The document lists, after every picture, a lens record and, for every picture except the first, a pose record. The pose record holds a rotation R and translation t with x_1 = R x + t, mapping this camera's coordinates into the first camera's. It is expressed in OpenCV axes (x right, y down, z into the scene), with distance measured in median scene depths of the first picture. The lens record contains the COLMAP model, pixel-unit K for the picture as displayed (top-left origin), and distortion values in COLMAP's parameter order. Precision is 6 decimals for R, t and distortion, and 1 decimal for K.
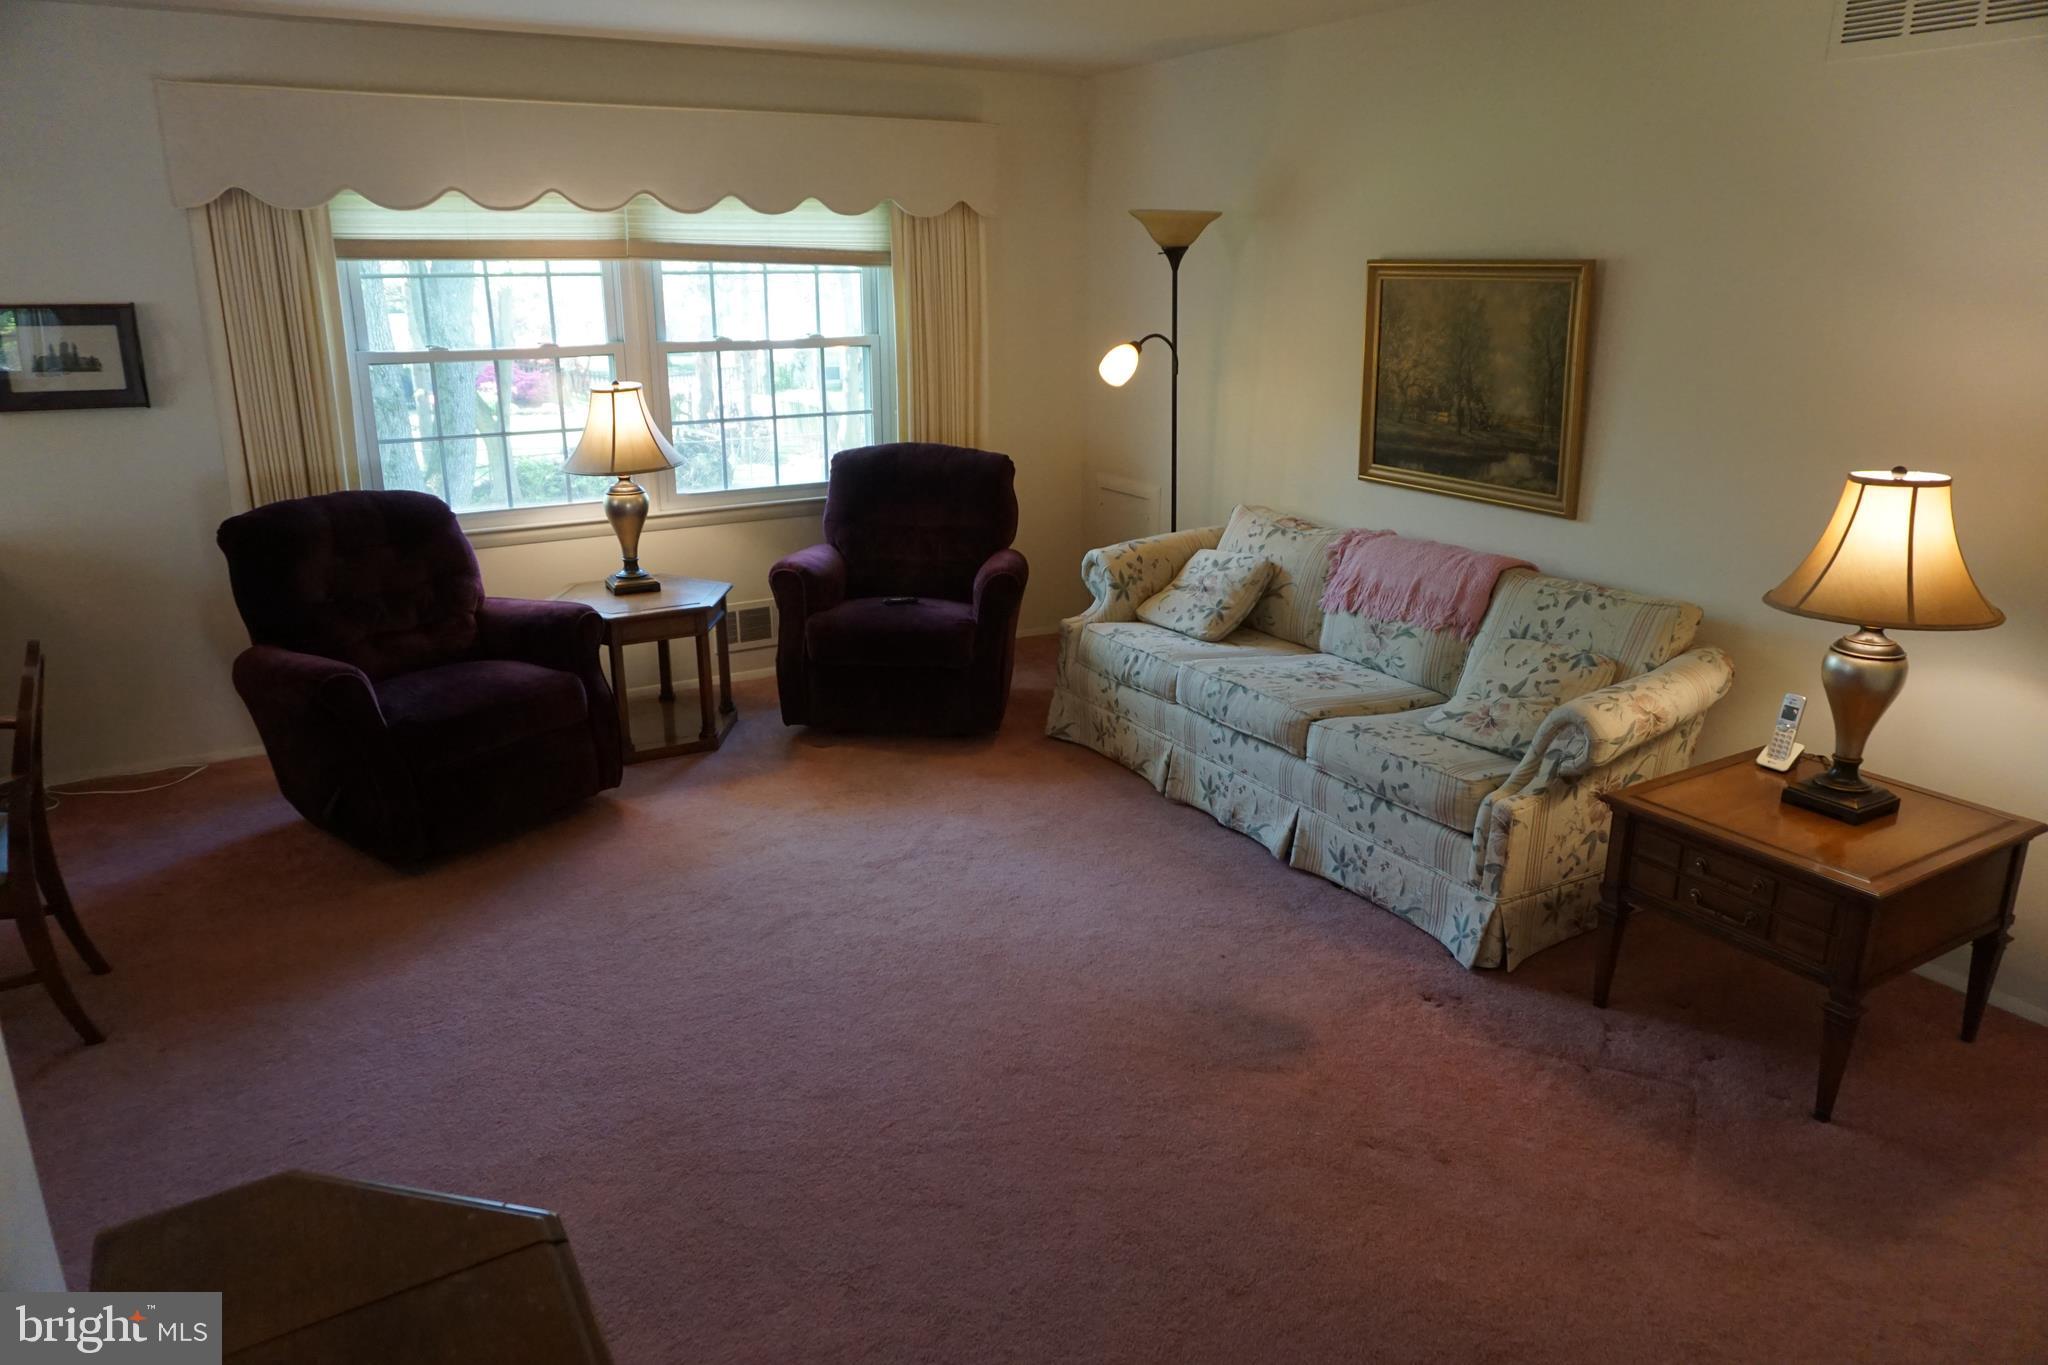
lens RADIAL K [[1374.3, 0, 1023.0], [0, 1374.3, 676.5], [0, 0, 1]] dist [-0.053627, 0.041748]
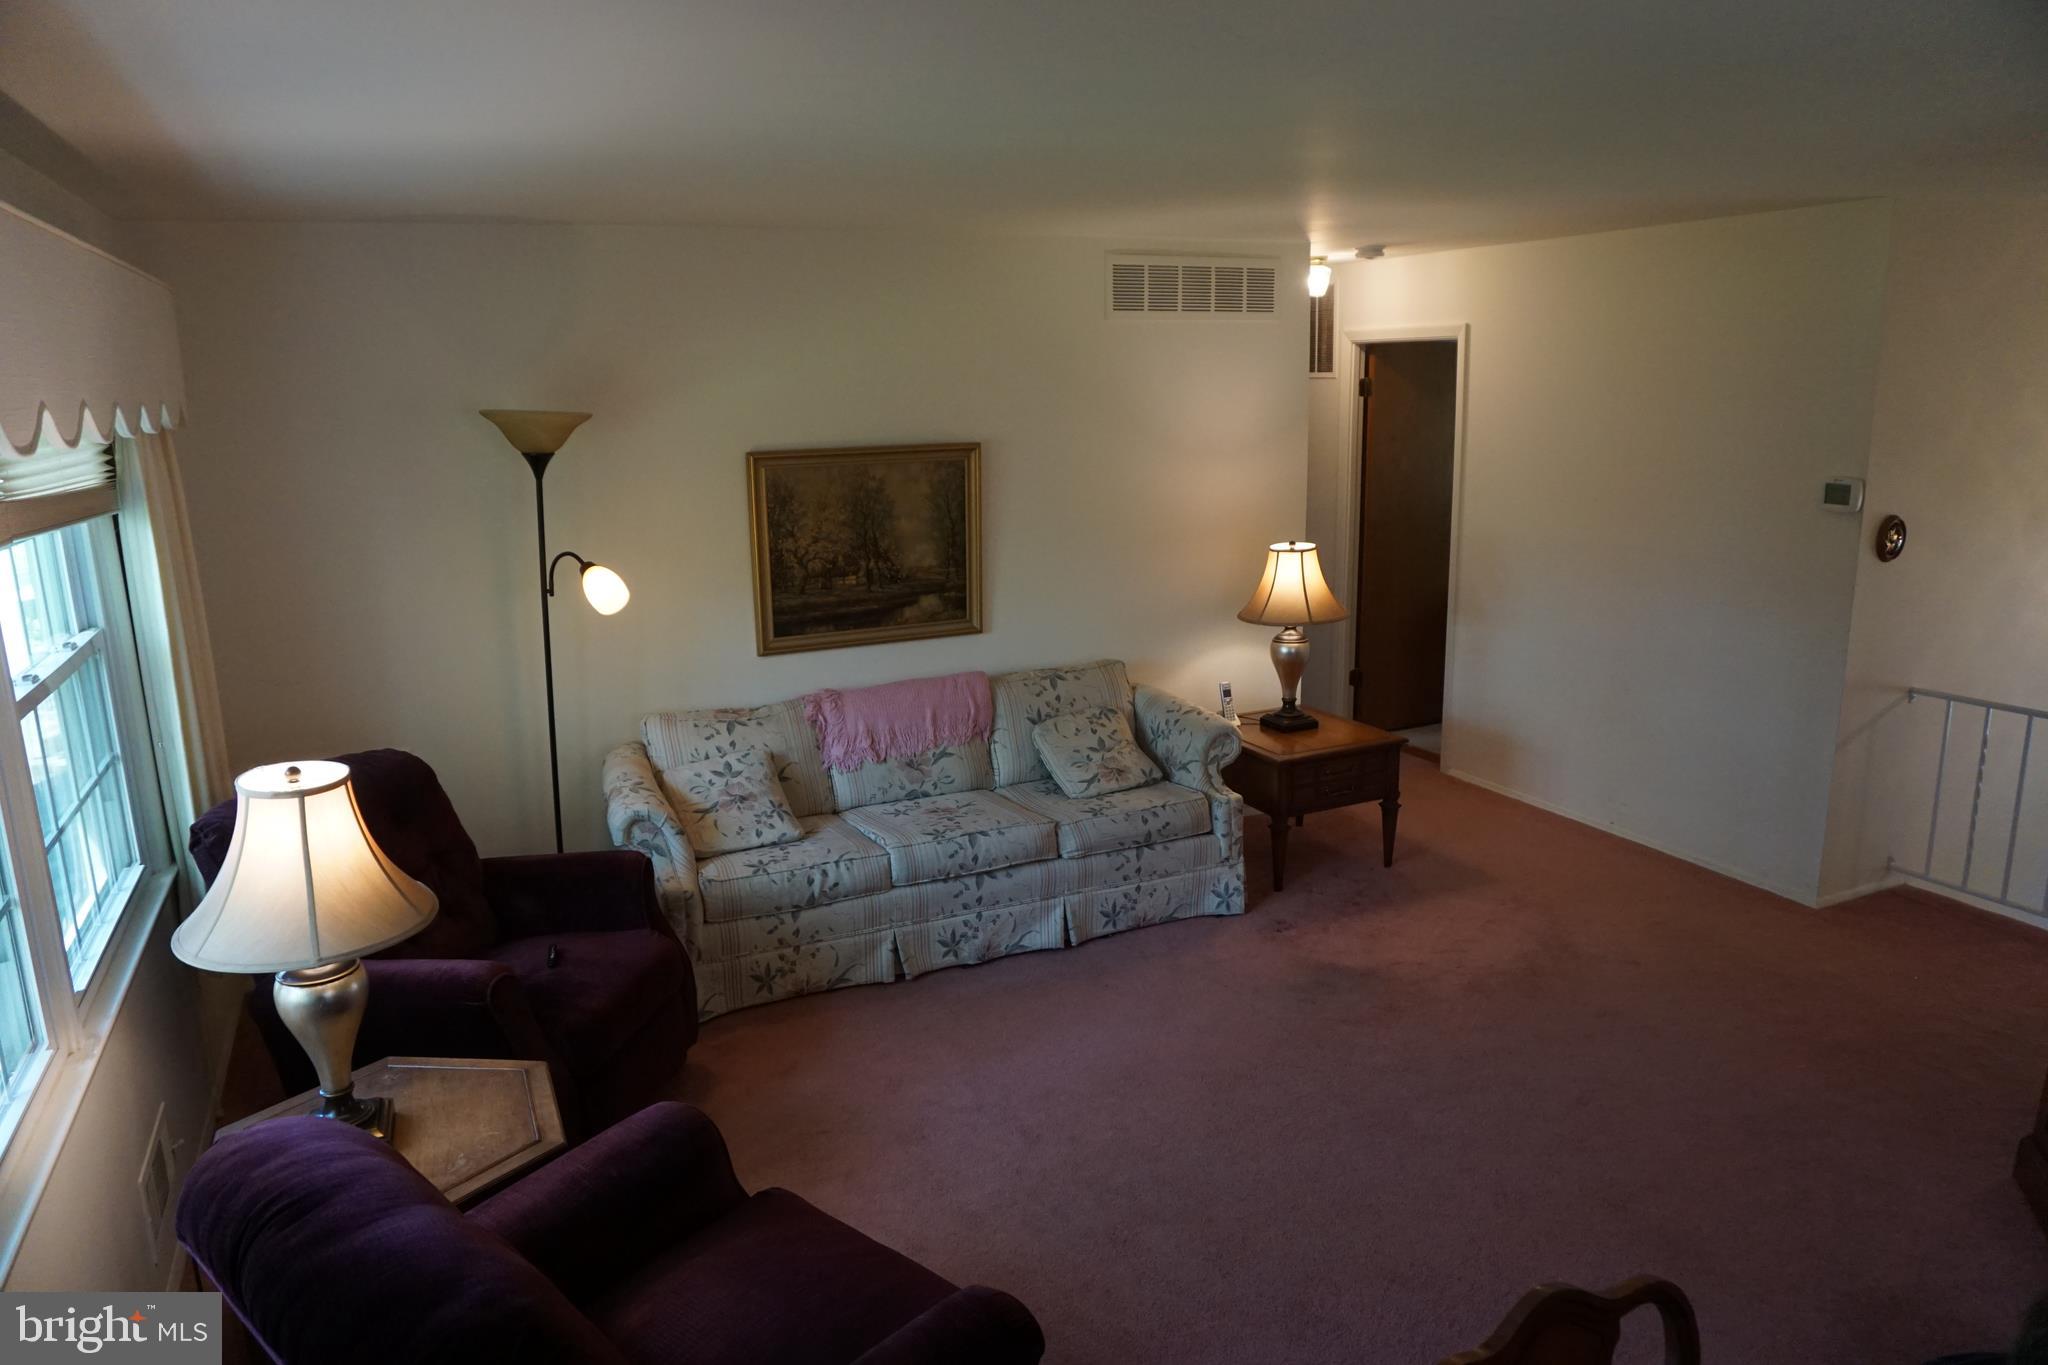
lens RADIAL K [[1374.3, 0, 1023.0], [0, 1374.3, 676.5], [0, 0, 1]] dist [-0.053627, 0.041748]
pose [[0.096238, -0.215673, 0.971711, -0.867046], [0.306845, 0.935125, 0.177163, -0.289224], [-0.946881, 0.281115, 0.156173, 0.739798]]
